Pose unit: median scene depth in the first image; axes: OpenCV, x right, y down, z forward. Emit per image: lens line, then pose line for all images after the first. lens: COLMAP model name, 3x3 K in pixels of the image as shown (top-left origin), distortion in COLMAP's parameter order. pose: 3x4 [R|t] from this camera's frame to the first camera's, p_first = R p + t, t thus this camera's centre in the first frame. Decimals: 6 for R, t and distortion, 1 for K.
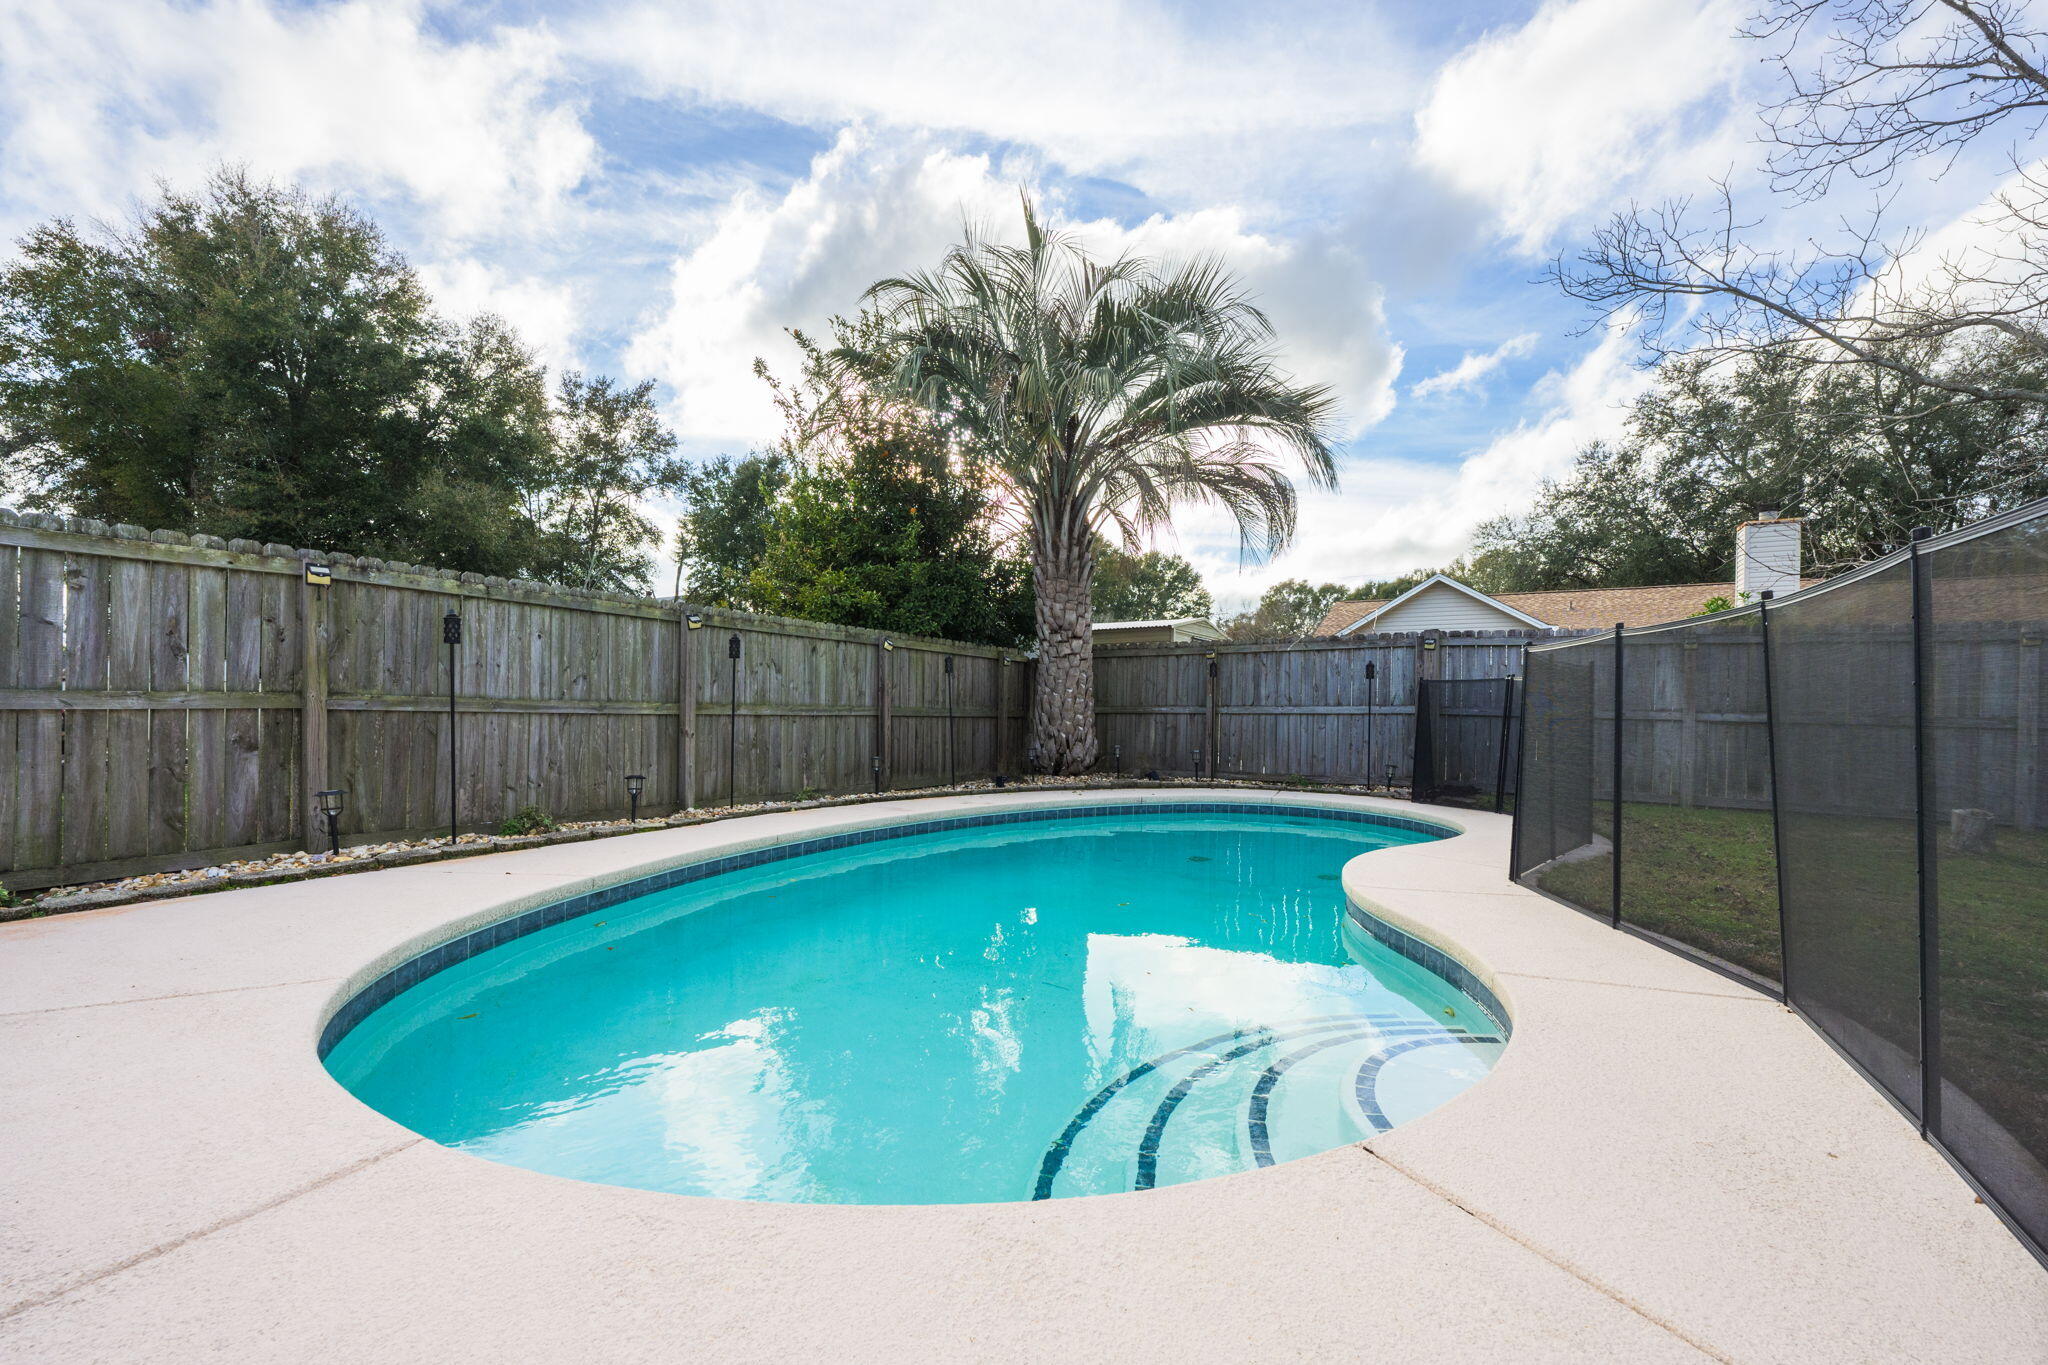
lens RADIAL K [[828.8, 0, 1027.8], [0, 828.8, 697.0], [0, 0, 1]] dist [0.000182, 0.000225]
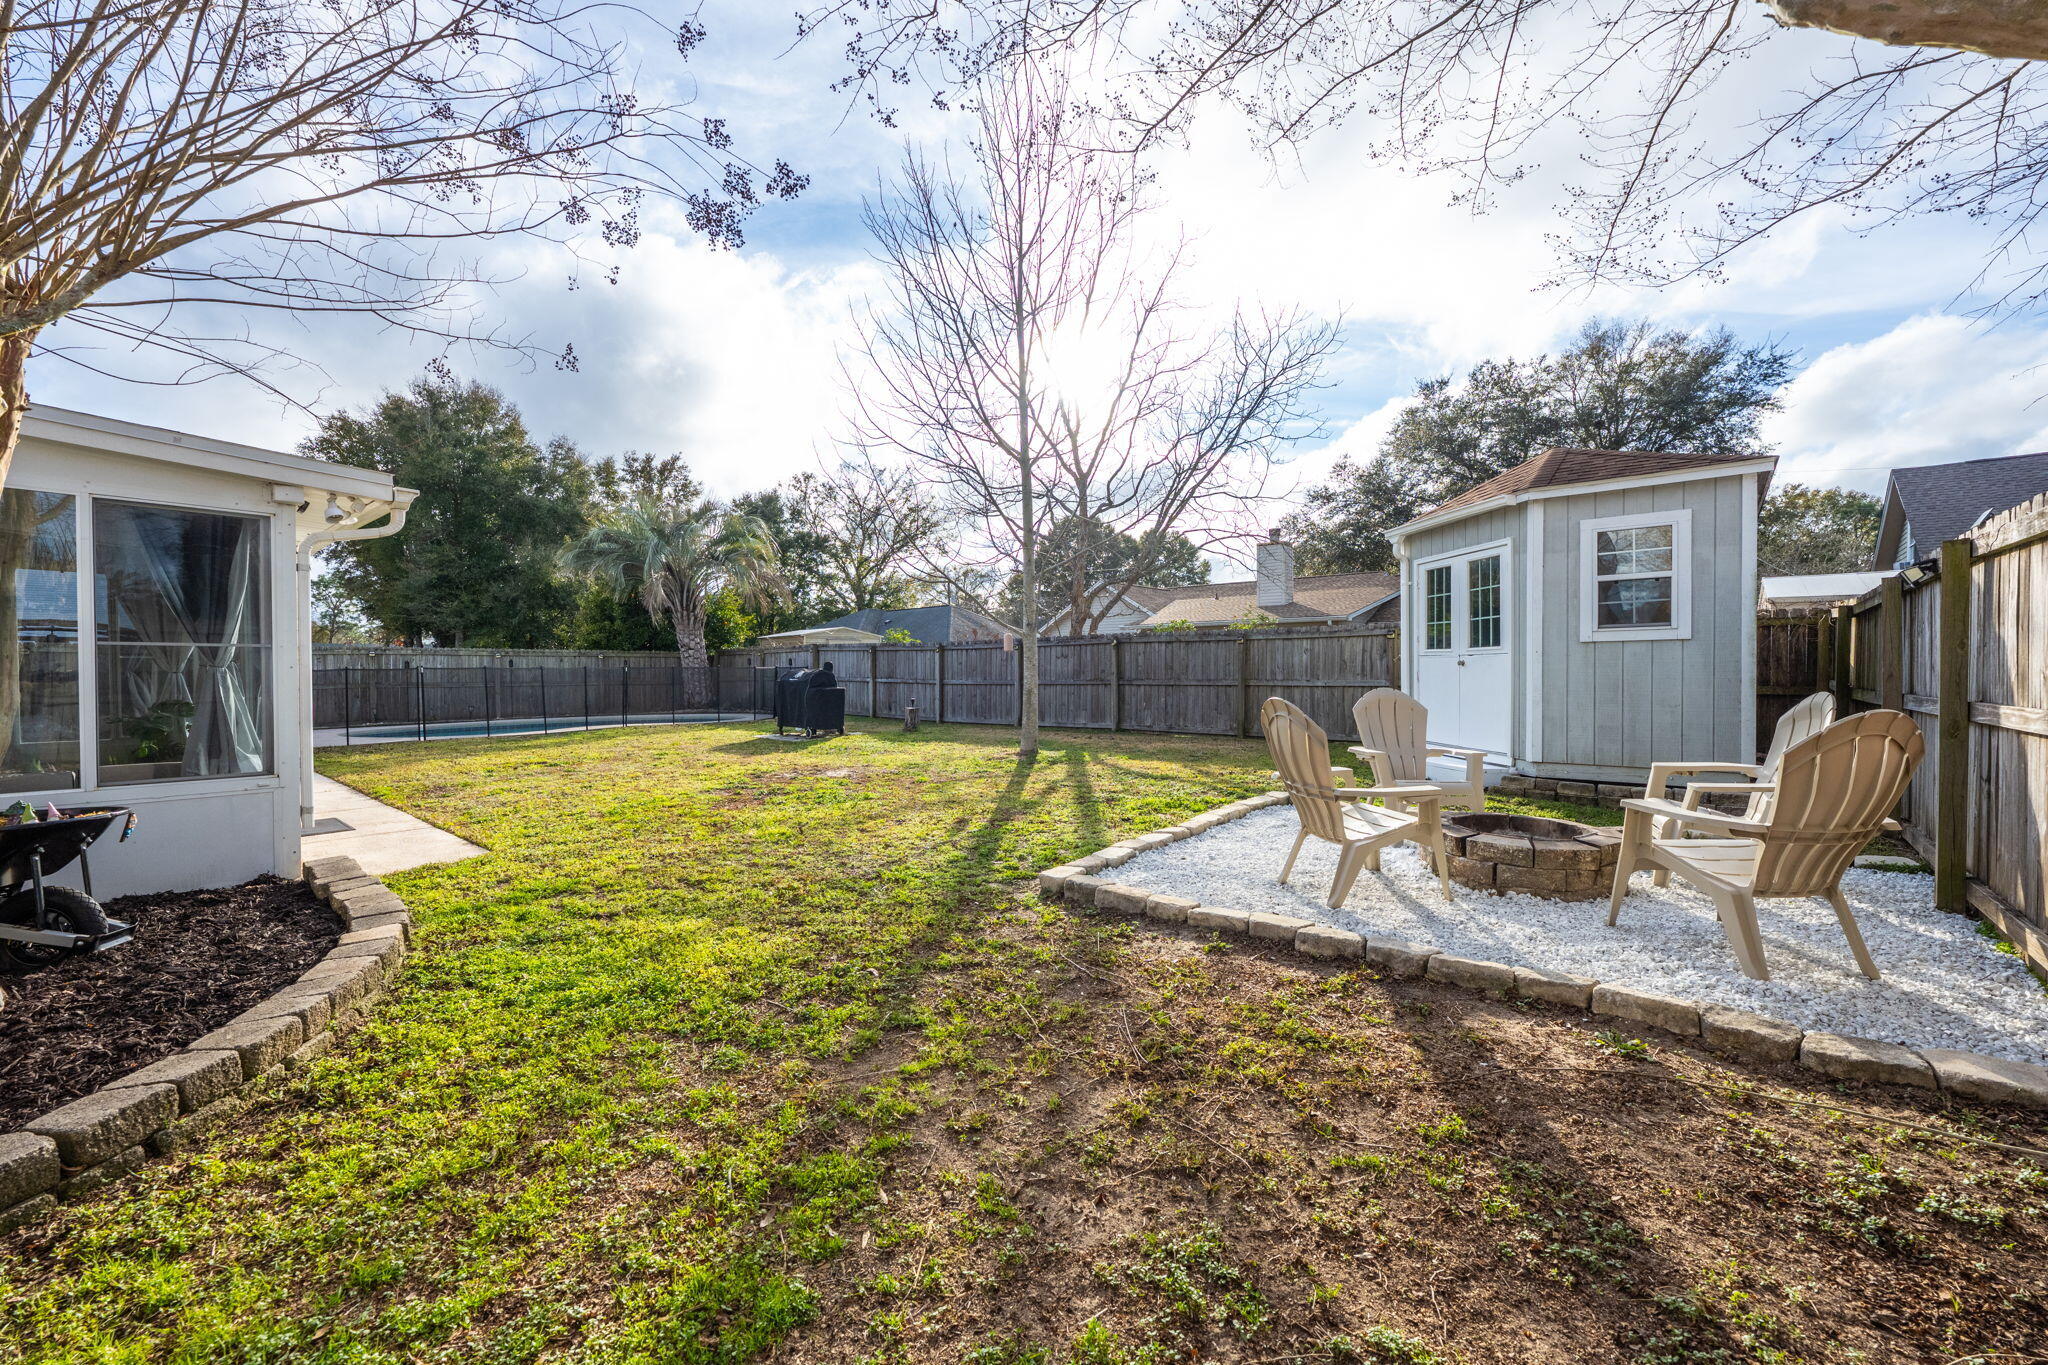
lens RADIAL K [[828.8, 0, 1027.8], [0, 828.8, 697.0], [0, 0, 1]] dist [0.000182, 0.000225]
pose [[0.982437, 0.001029, -0.186592, 0.481284], [0.006720, 0.999141, 0.040892, -0.008312], [0.186474, -0.041428, 0.981586, -0.388359]]
